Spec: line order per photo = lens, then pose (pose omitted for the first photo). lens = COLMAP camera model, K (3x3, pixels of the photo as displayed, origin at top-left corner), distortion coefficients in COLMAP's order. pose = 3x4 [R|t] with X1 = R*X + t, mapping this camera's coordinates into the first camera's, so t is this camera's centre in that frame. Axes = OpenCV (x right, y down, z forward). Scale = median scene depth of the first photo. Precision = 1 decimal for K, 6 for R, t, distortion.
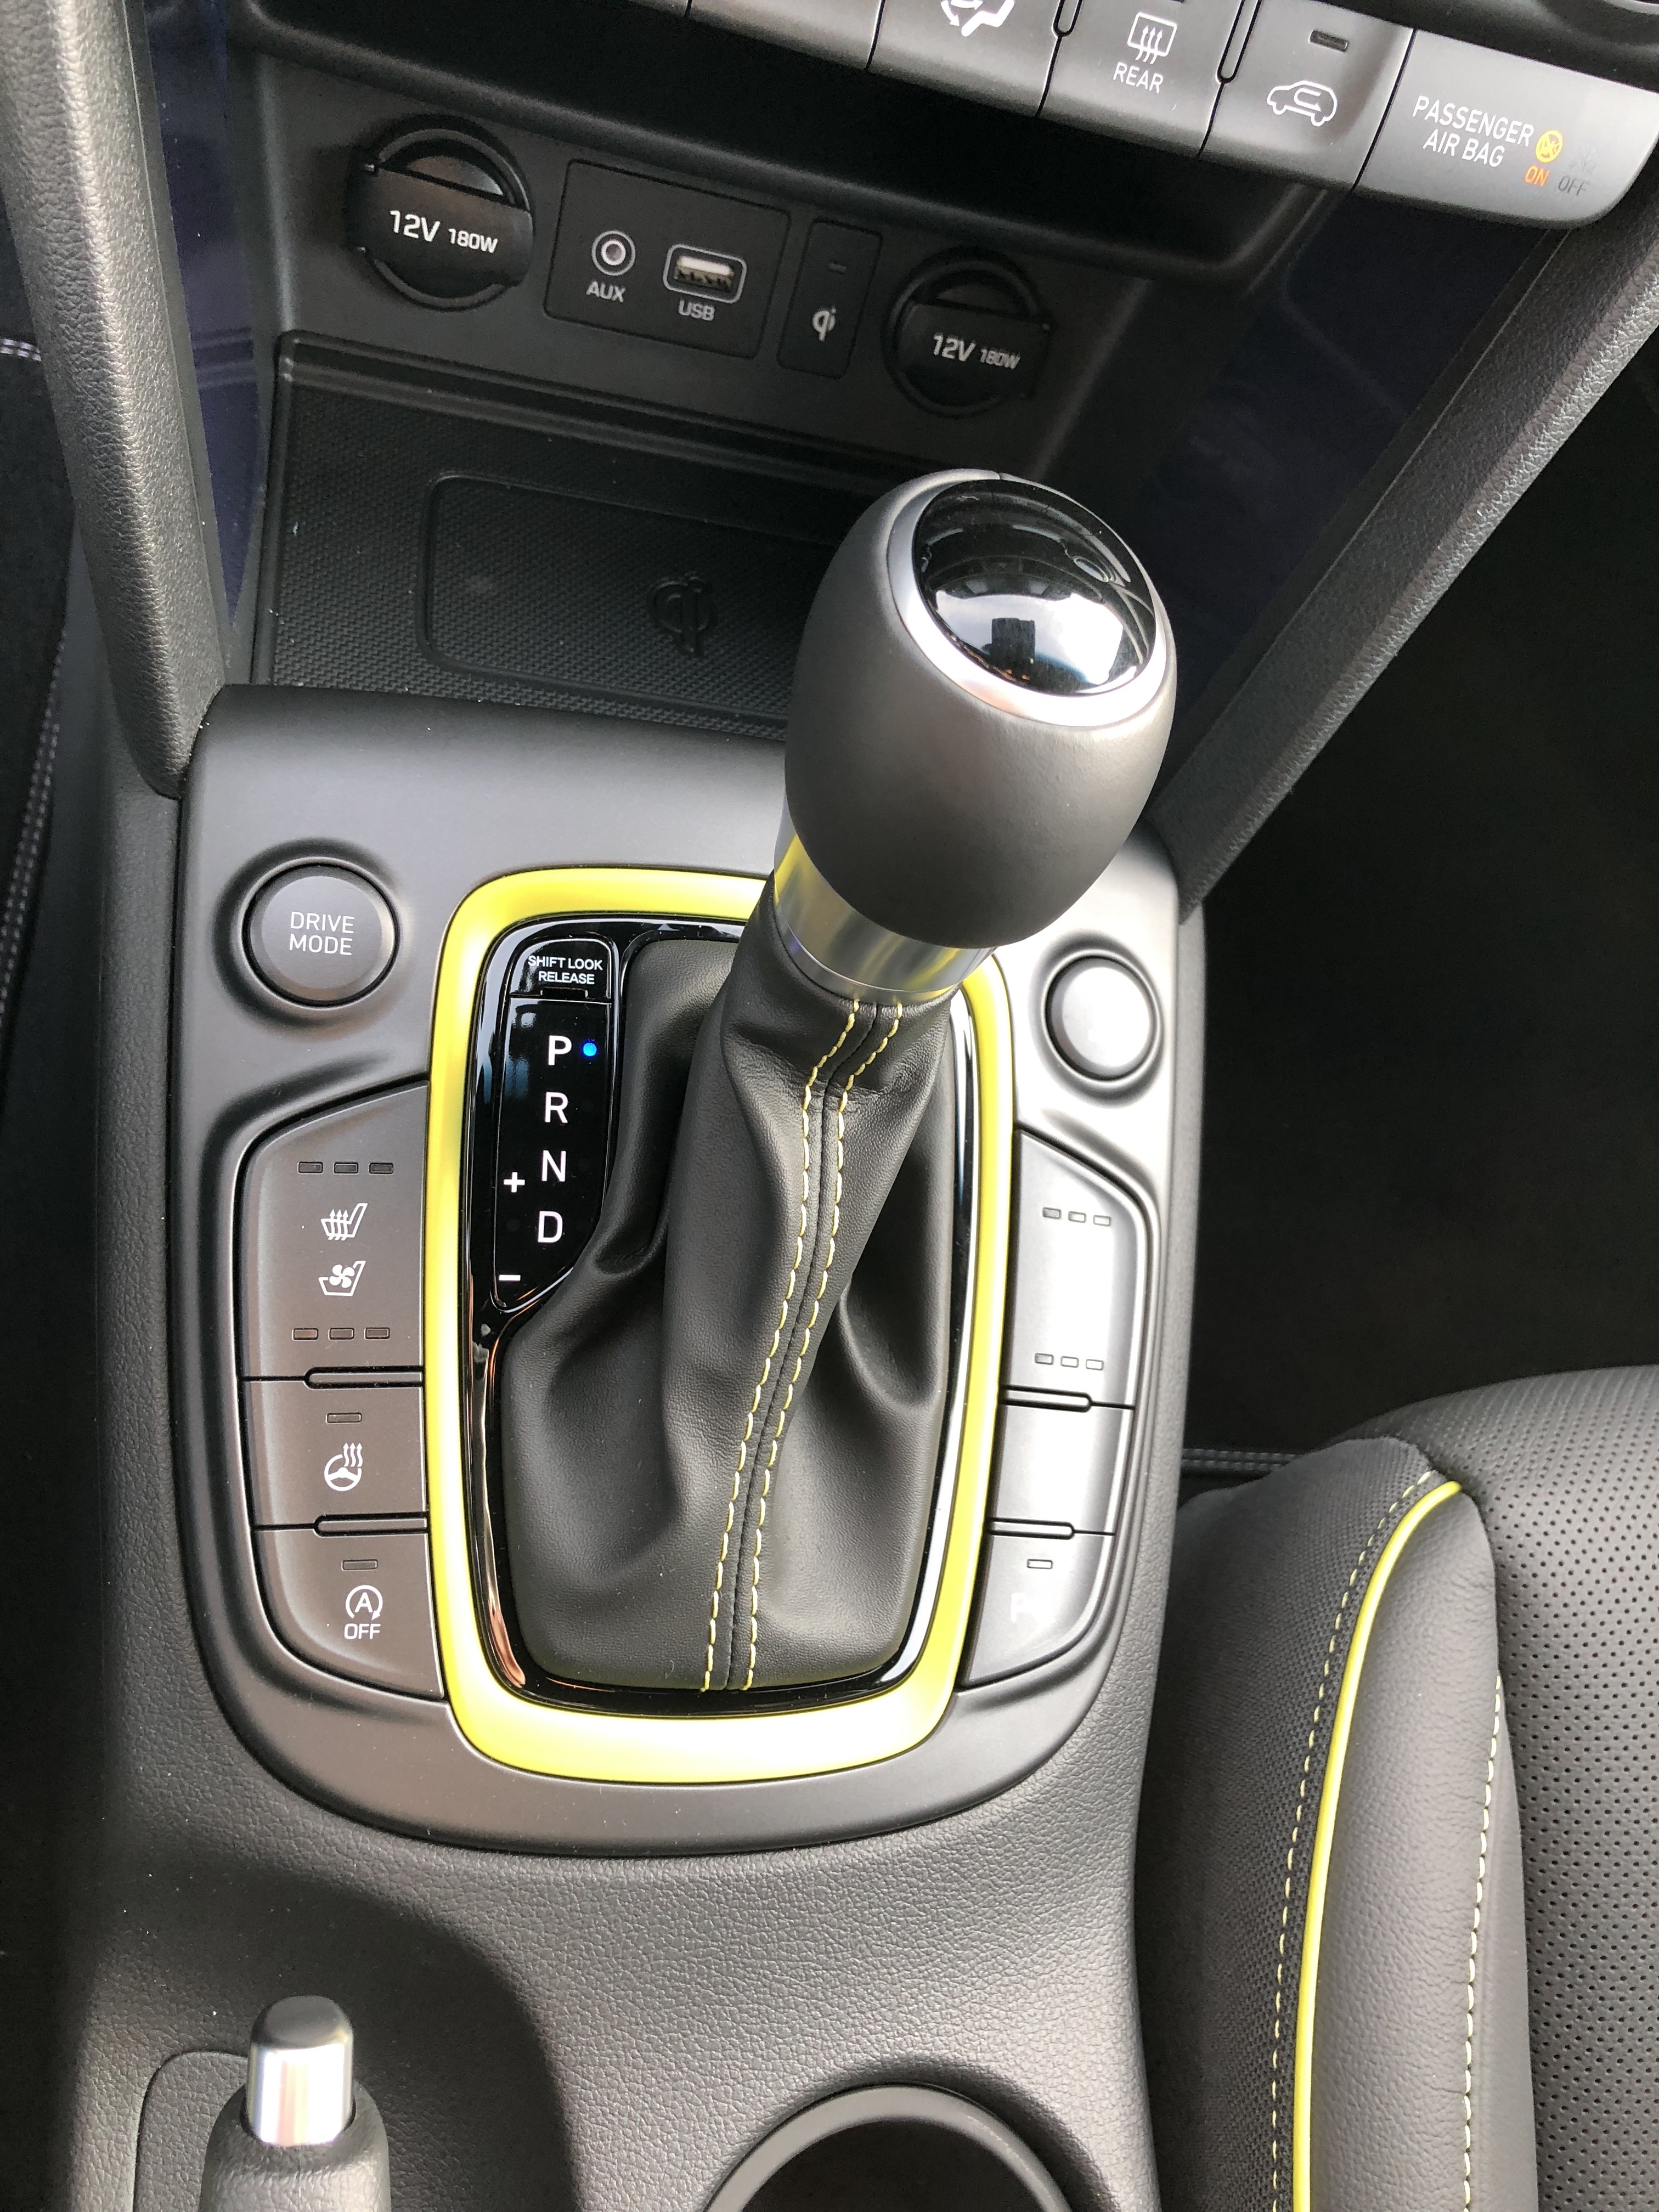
lens RADIAL K [[1837.3, 0, 848.3], [0, 1837.3, 1085.5], [0, 0, 1]] dist [0.033837, -0.024725]
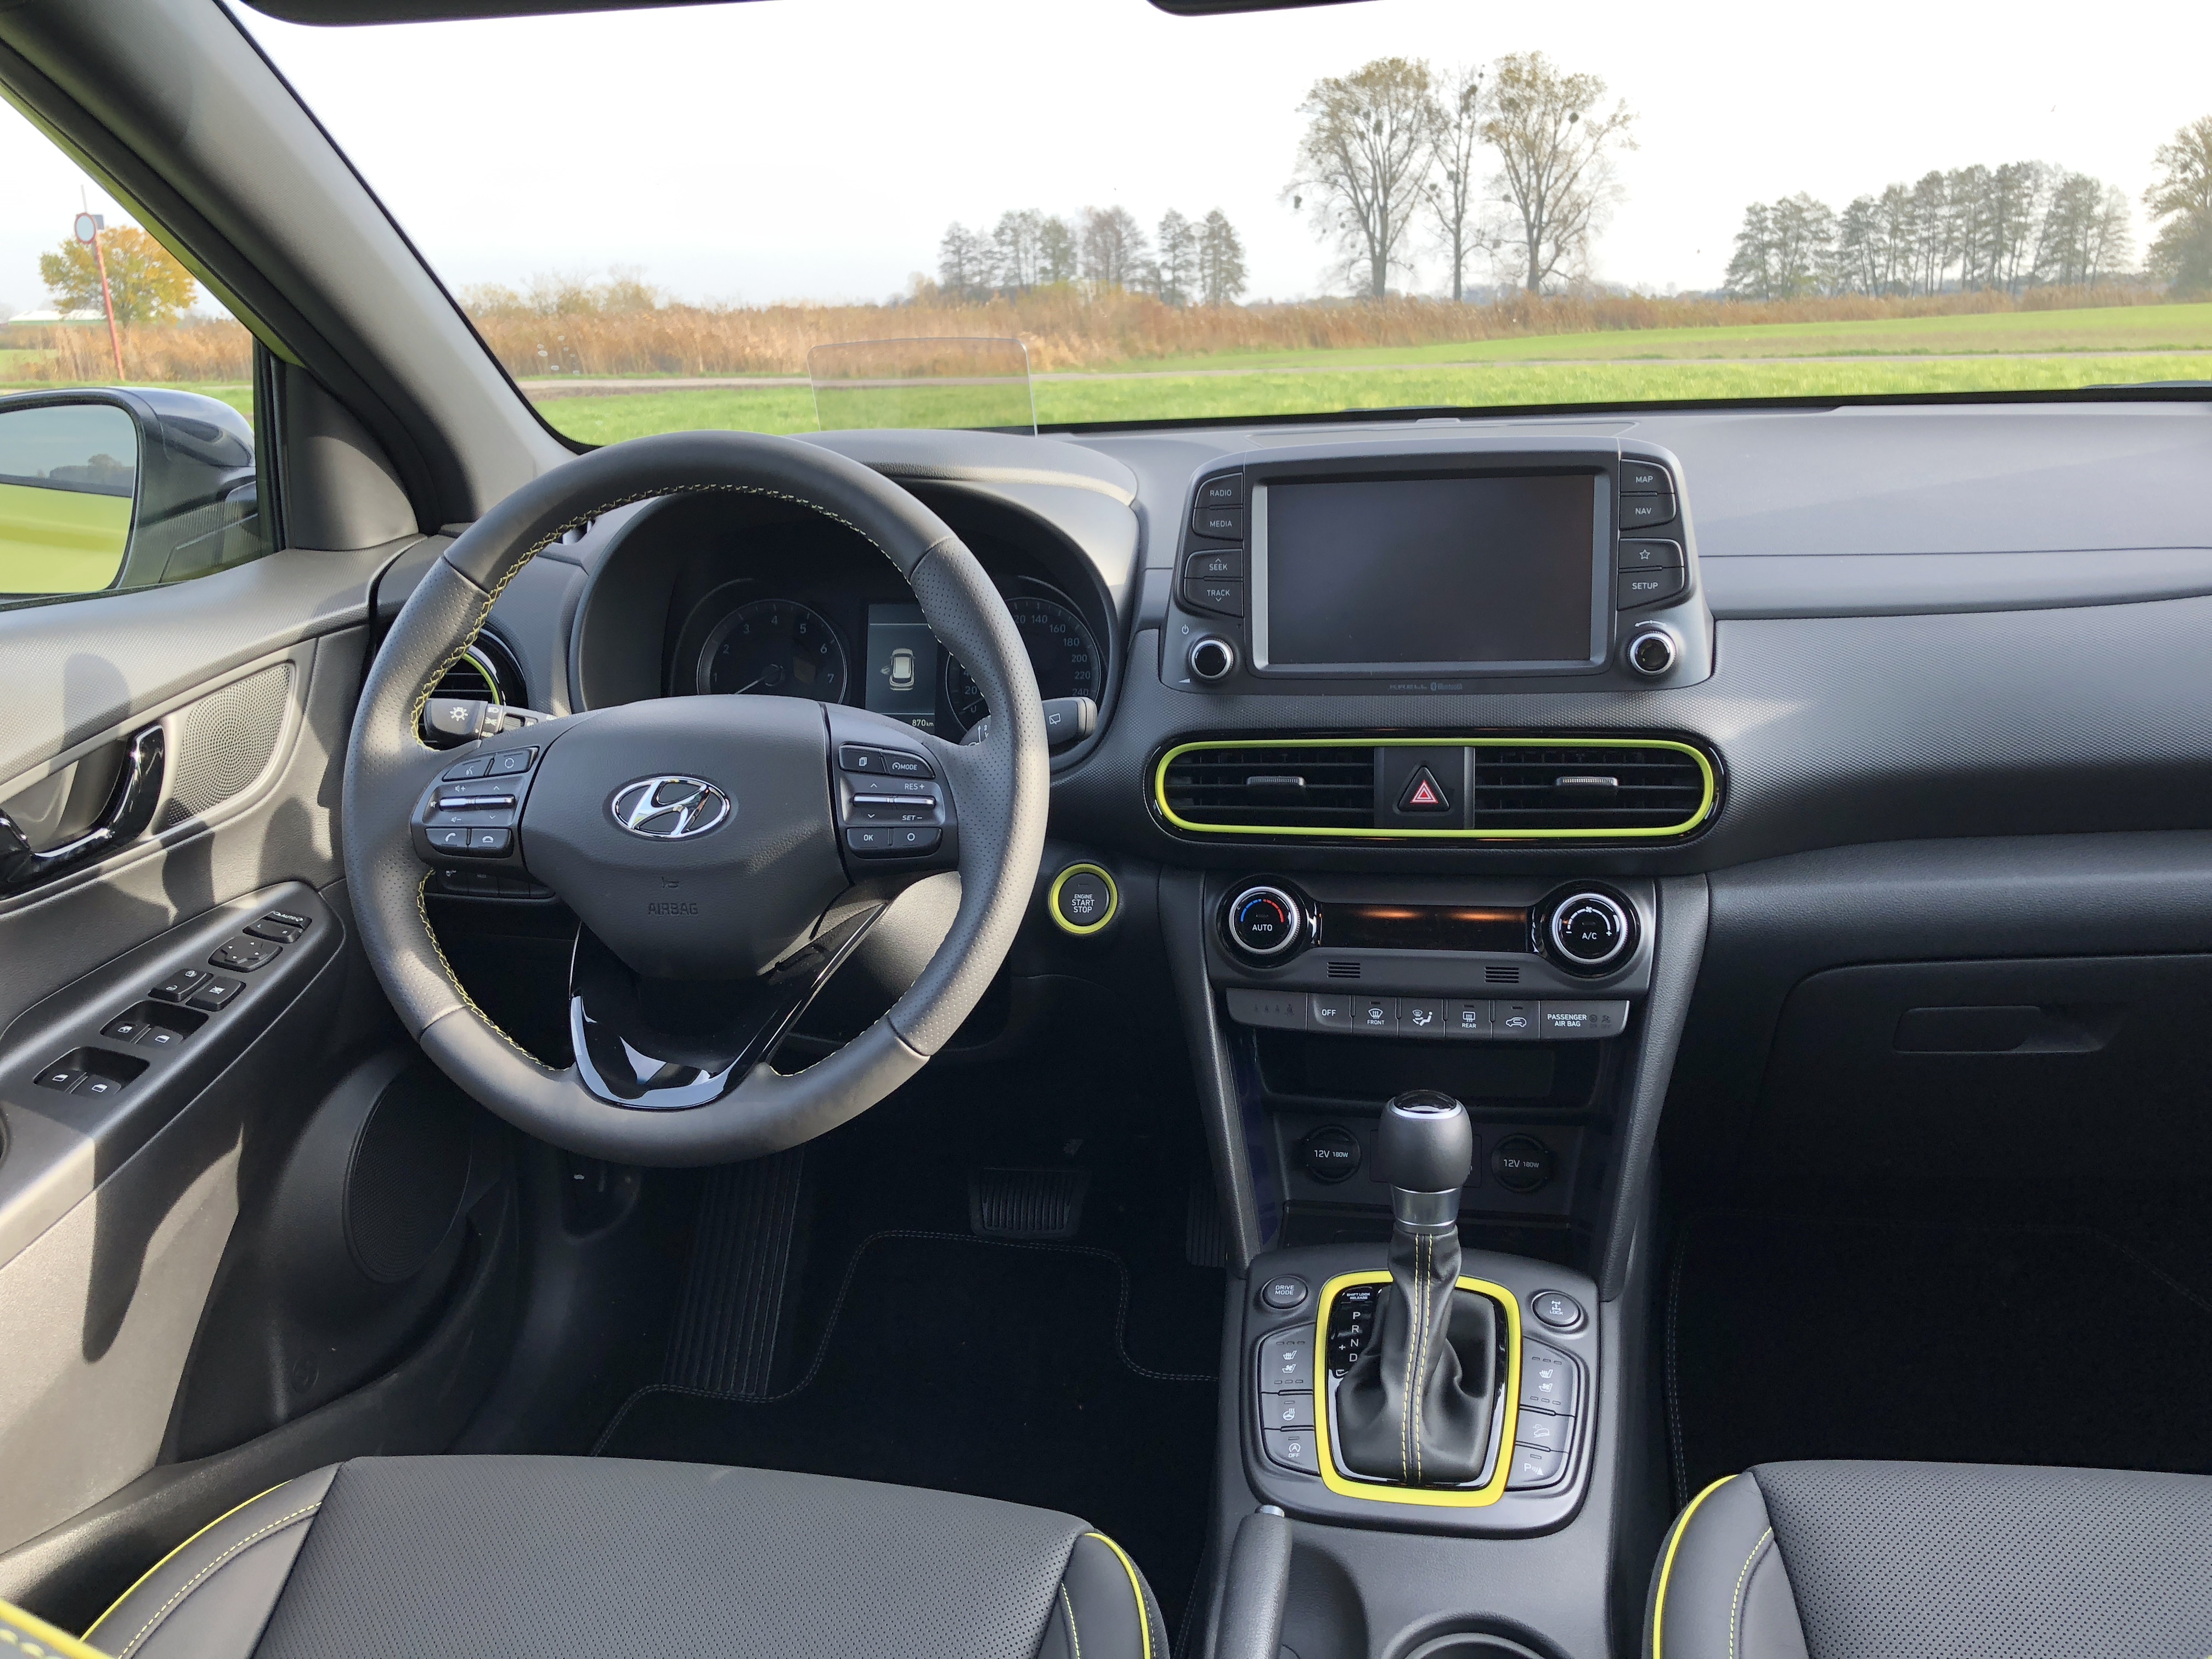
lens RADIAL K [[1837.3, 0, 1083.1], [0, 1837.3, 816.8], [0, 0, 1]] dist [0.033837, -0.024725]
pose [[0.898286, -0.288514, -0.331425, 0.689217], [-0.079333, 0.635365, -0.768126, 1.834399], [0.432191, 0.716289, 0.547851, -1.488600]]
